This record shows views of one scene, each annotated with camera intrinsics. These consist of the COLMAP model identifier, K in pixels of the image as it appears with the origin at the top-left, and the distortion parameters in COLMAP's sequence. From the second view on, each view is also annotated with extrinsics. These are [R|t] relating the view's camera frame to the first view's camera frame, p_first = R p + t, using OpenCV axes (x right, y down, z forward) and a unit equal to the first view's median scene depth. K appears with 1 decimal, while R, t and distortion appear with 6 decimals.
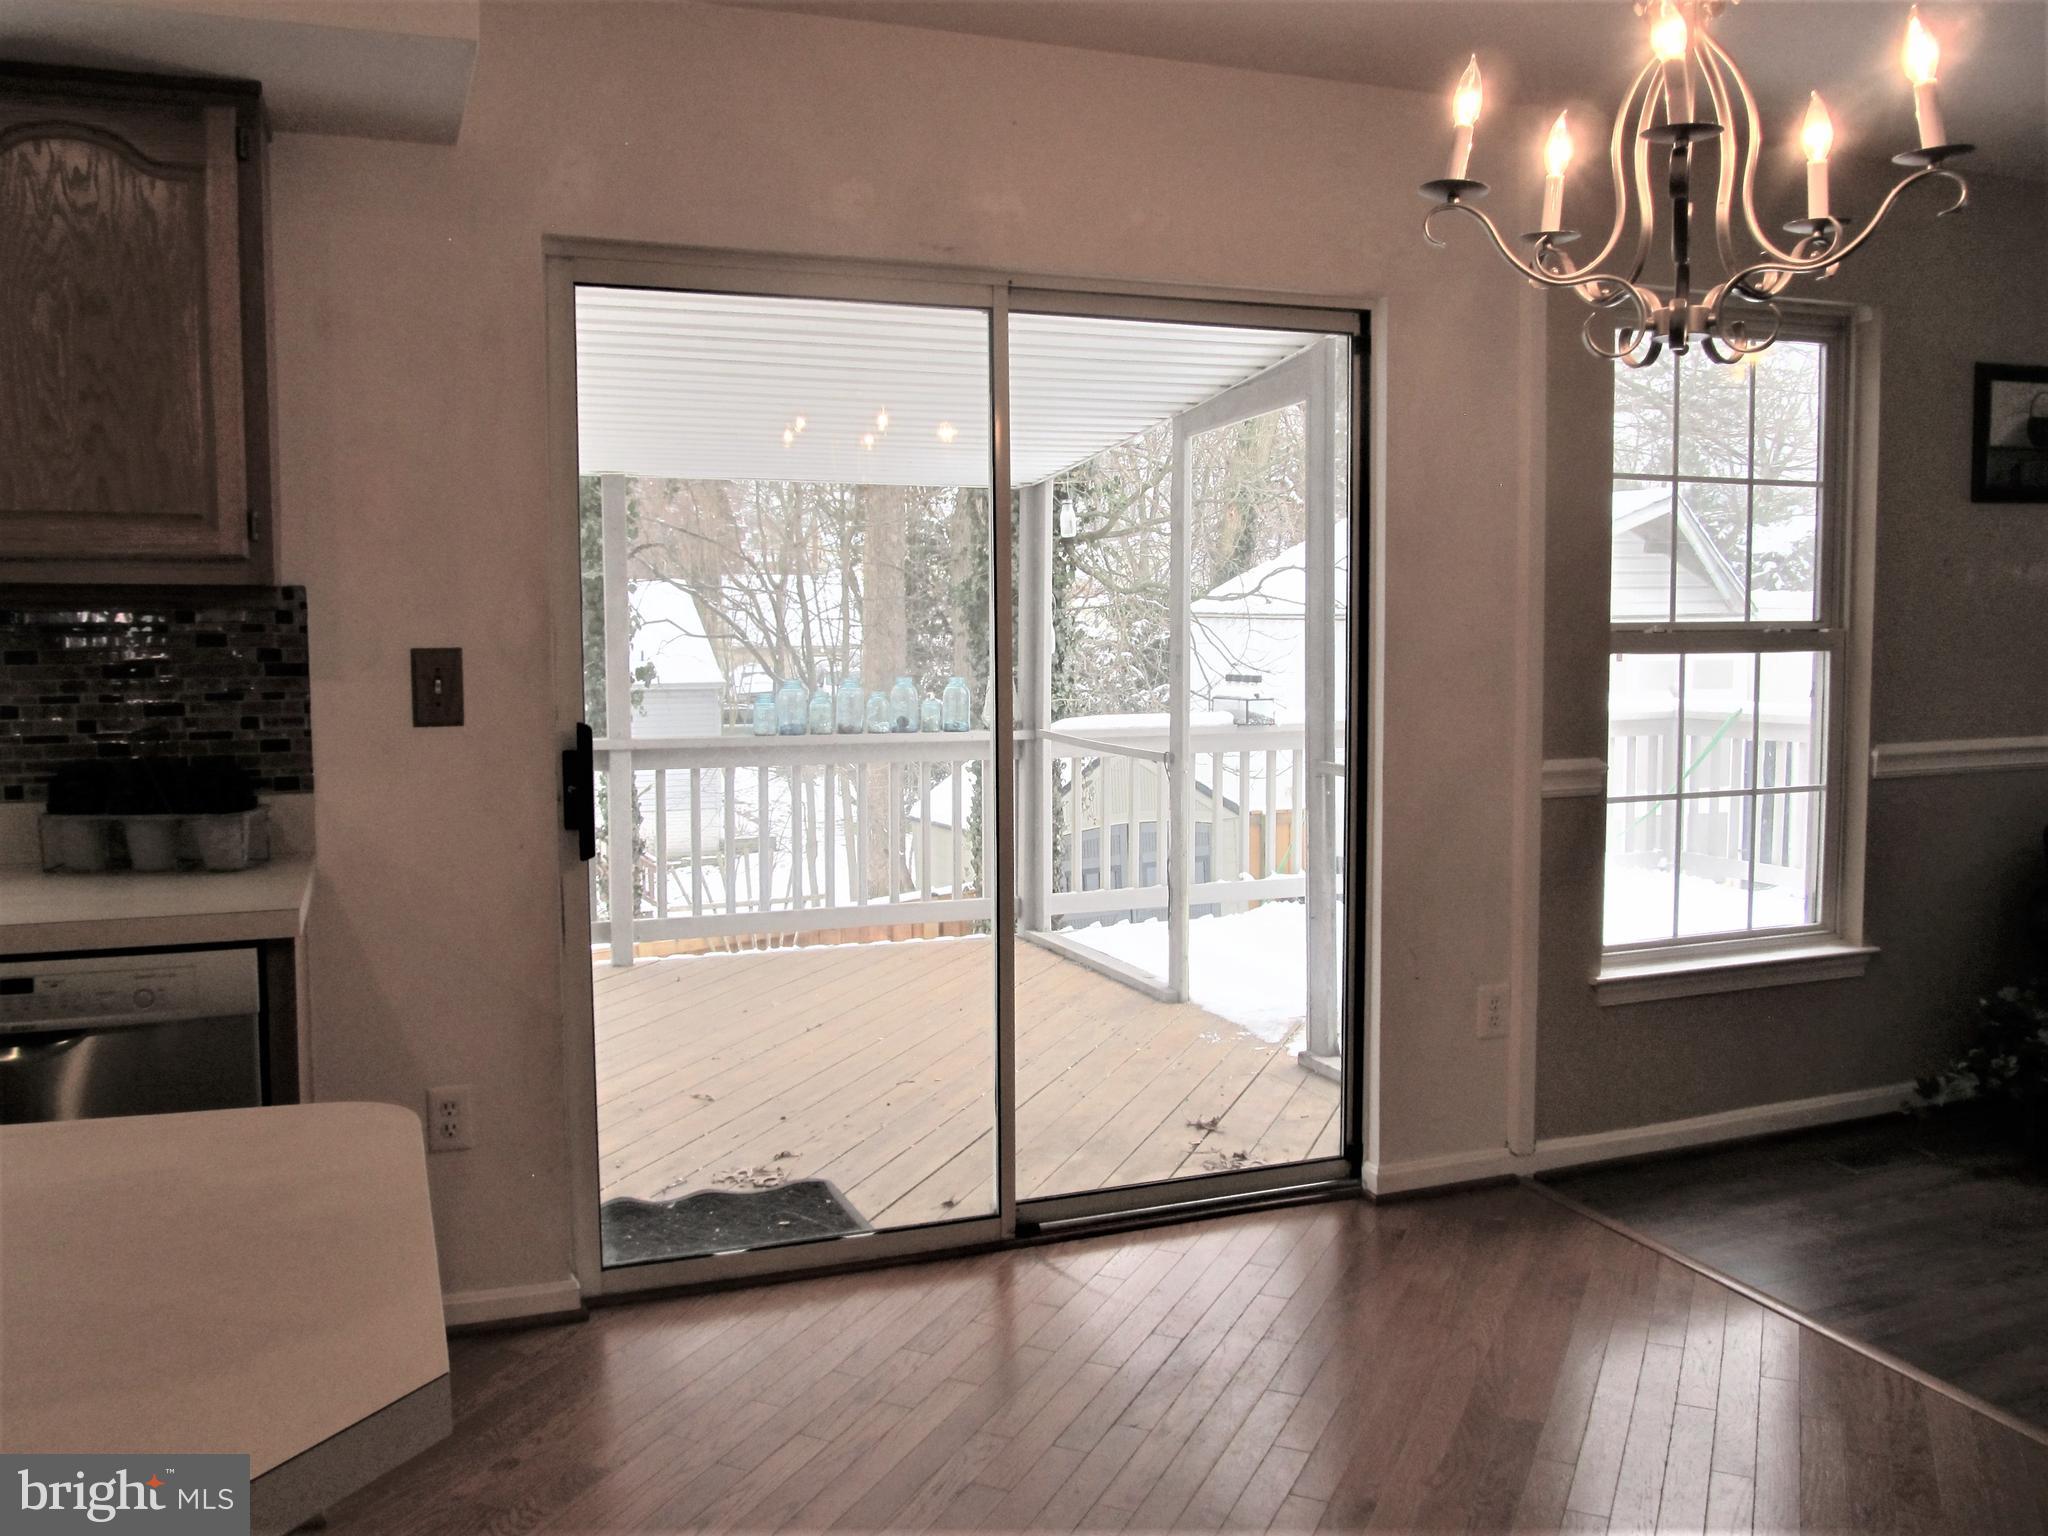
lens RADIAL K [[1697.2, 0, 1024.0], [0, 1697.2, 768.0], [0, 0, 1]] dist [-0.067964, 0.030046]
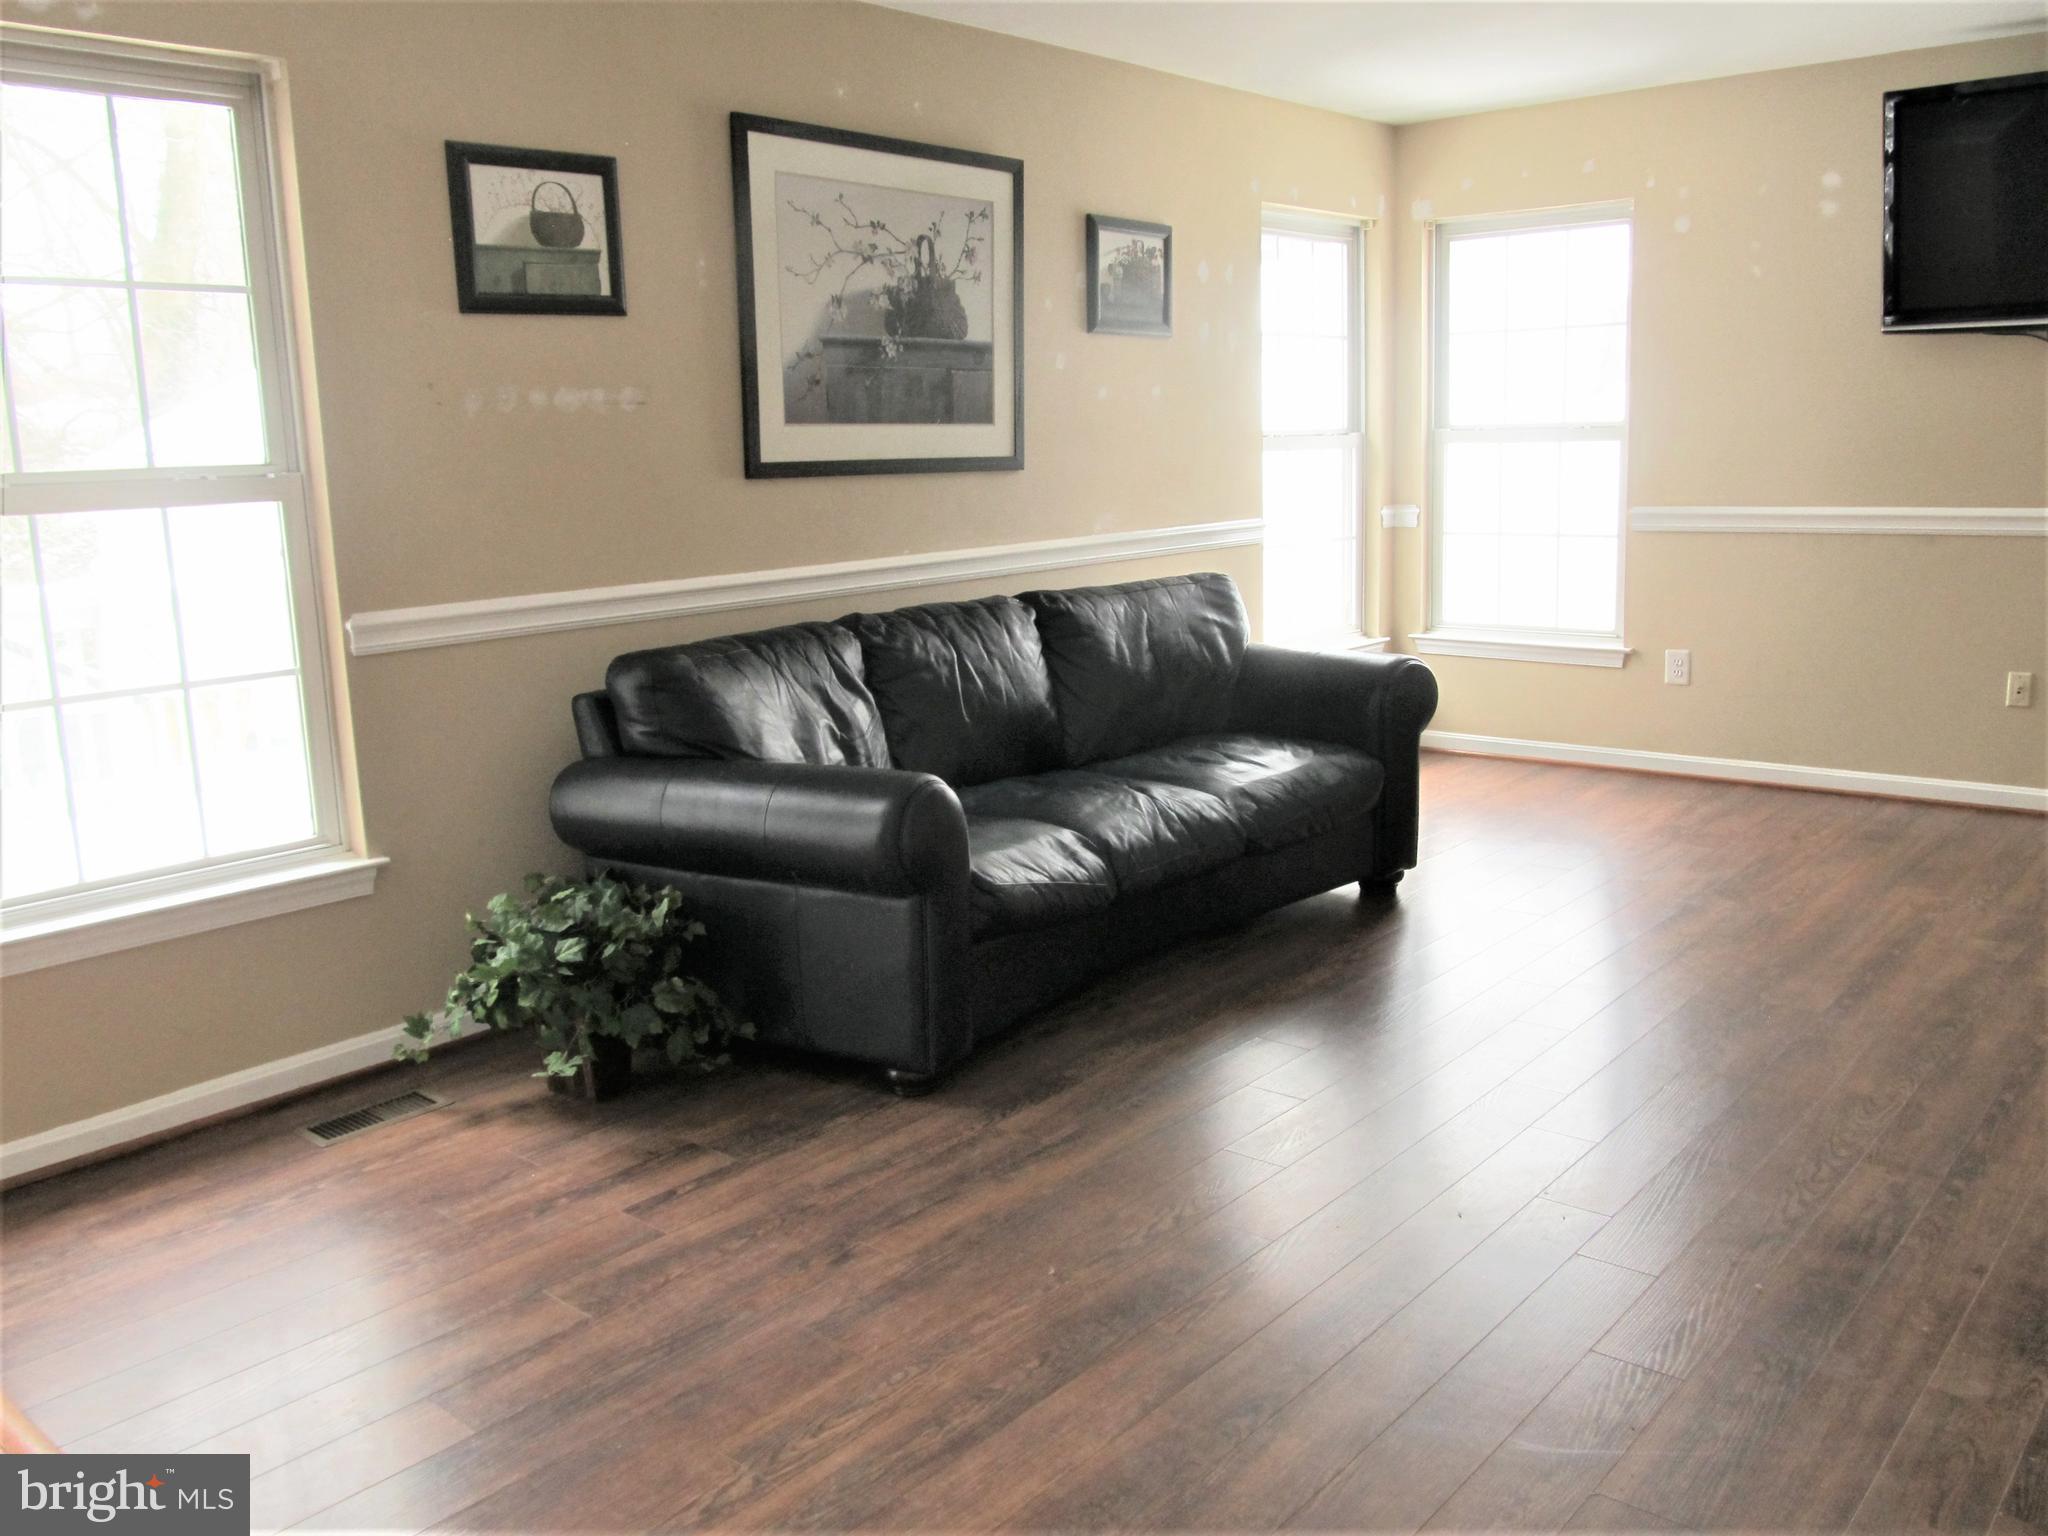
lens RADIAL K [[1697.2, 0, 1024.0], [0, 1697.2, 768.0], [0, 0, 1]] dist [-0.067964, 0.030046]
pose [[0.878962, -0.104764, 0.465242, 0.404905], [0.058721, 0.991924, 0.112424, -0.012421], [-0.473263, -0.071497, 0.878015, 0.116187]]
